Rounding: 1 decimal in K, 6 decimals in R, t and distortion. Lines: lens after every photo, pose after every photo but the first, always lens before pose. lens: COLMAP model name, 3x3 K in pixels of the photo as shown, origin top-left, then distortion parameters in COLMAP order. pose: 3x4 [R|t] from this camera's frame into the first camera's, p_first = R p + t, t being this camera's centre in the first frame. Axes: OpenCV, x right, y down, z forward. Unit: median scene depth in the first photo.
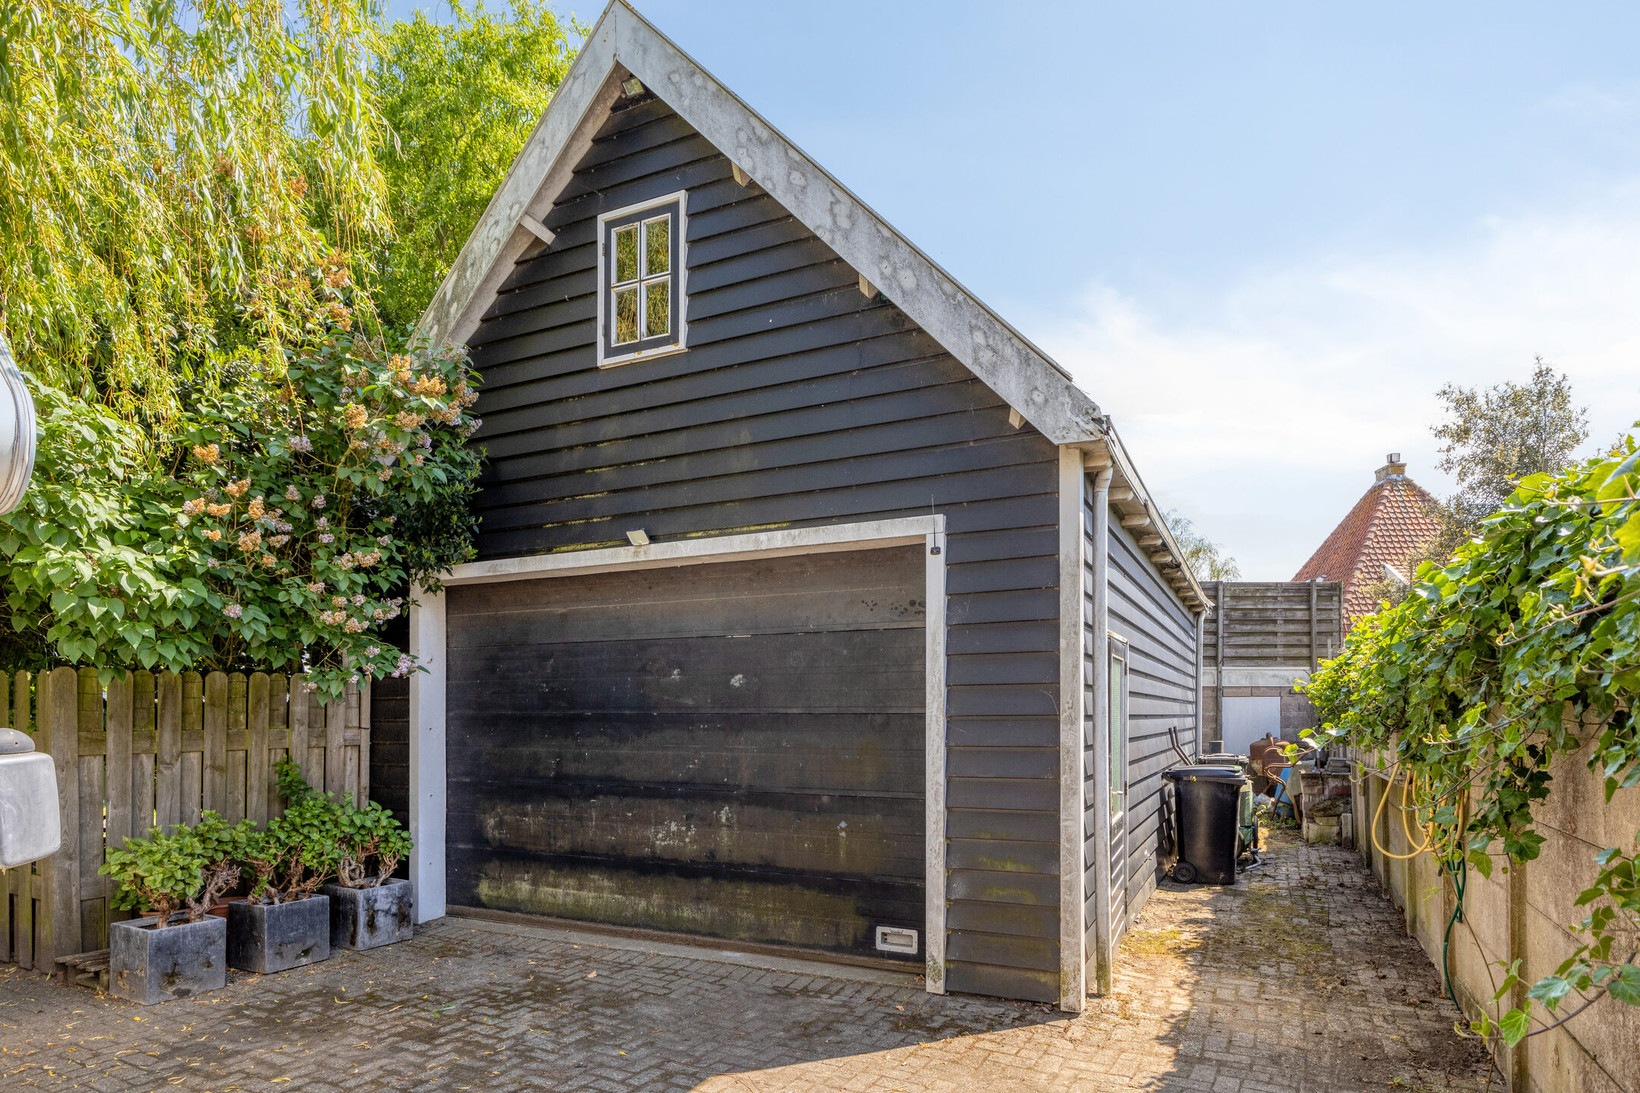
lens RADIAL K [[912.2, 0, 800.5], [0, 912.2, 707.2], [0, 0, 1]] dist [0.010129, -0.004000]
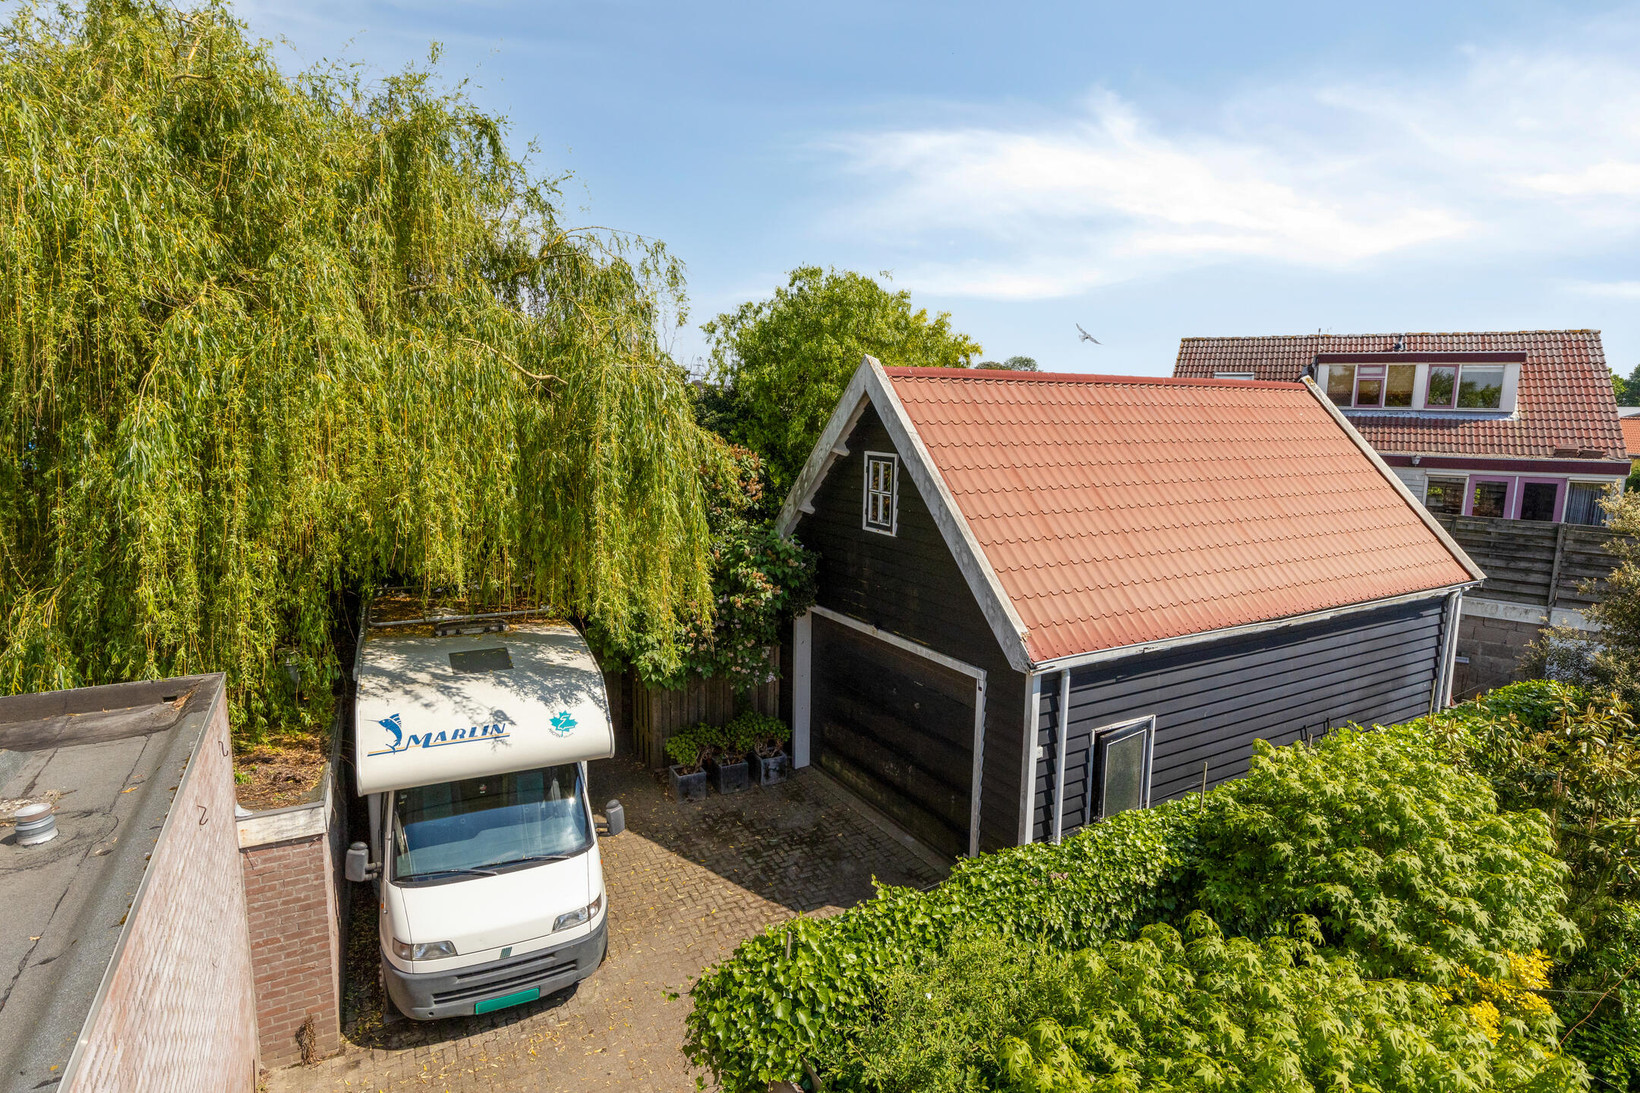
lens RADIAL K [[937.2, 0, 845.8], [0, 937.2, 479.9], [0, 0, 1]] dist [-0.004014, -0.000292]
pose [[0.841239, 0.090179, -0.533089, 0.819024], [-0.011510, 0.988755, 0.149098, -0.796809], [0.540540, -0.119291, 0.832818, -0.675145]]
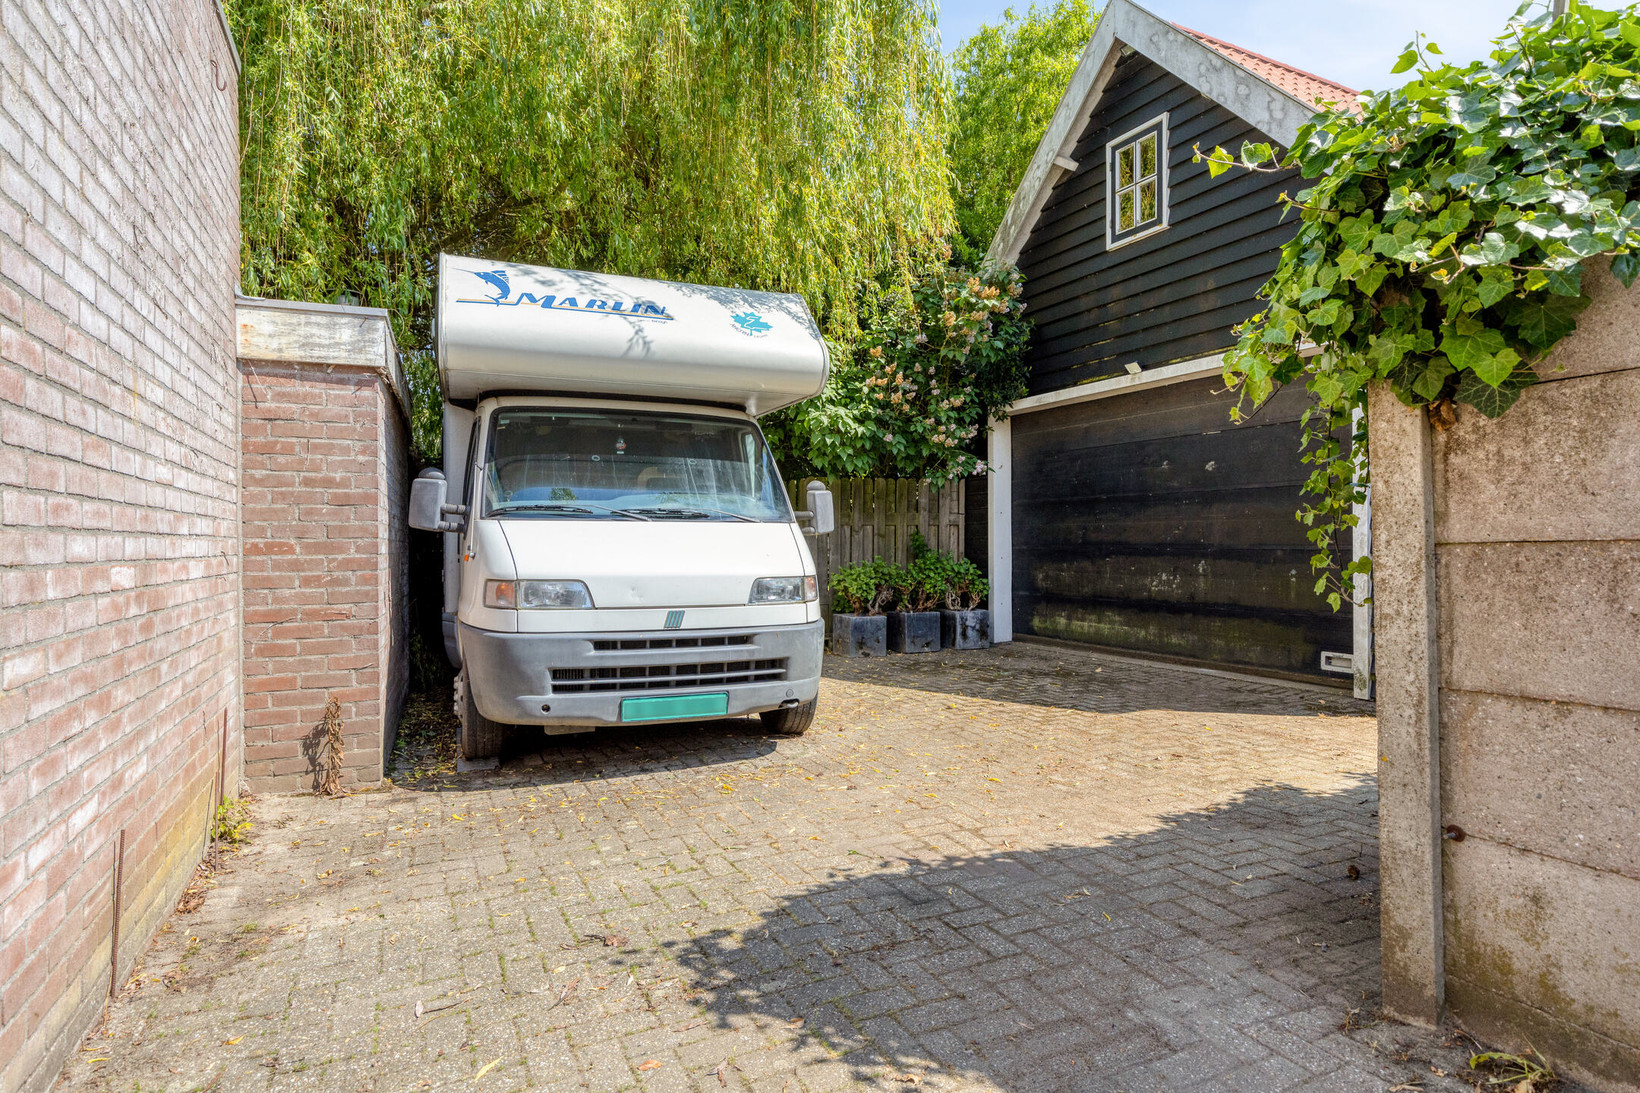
lens RADIAL K [[912.2, 0, 814.8], [0, 912.2, 539.6], [0, 0, 1]] dist [0.010129, -0.004000]
pose [[0.807895, -0.007923, -0.589274, 0.251220], [0.006548, 0.999969, -0.004467, 0.080648], [0.589291, -0.000250, 0.807921, -0.422588]]
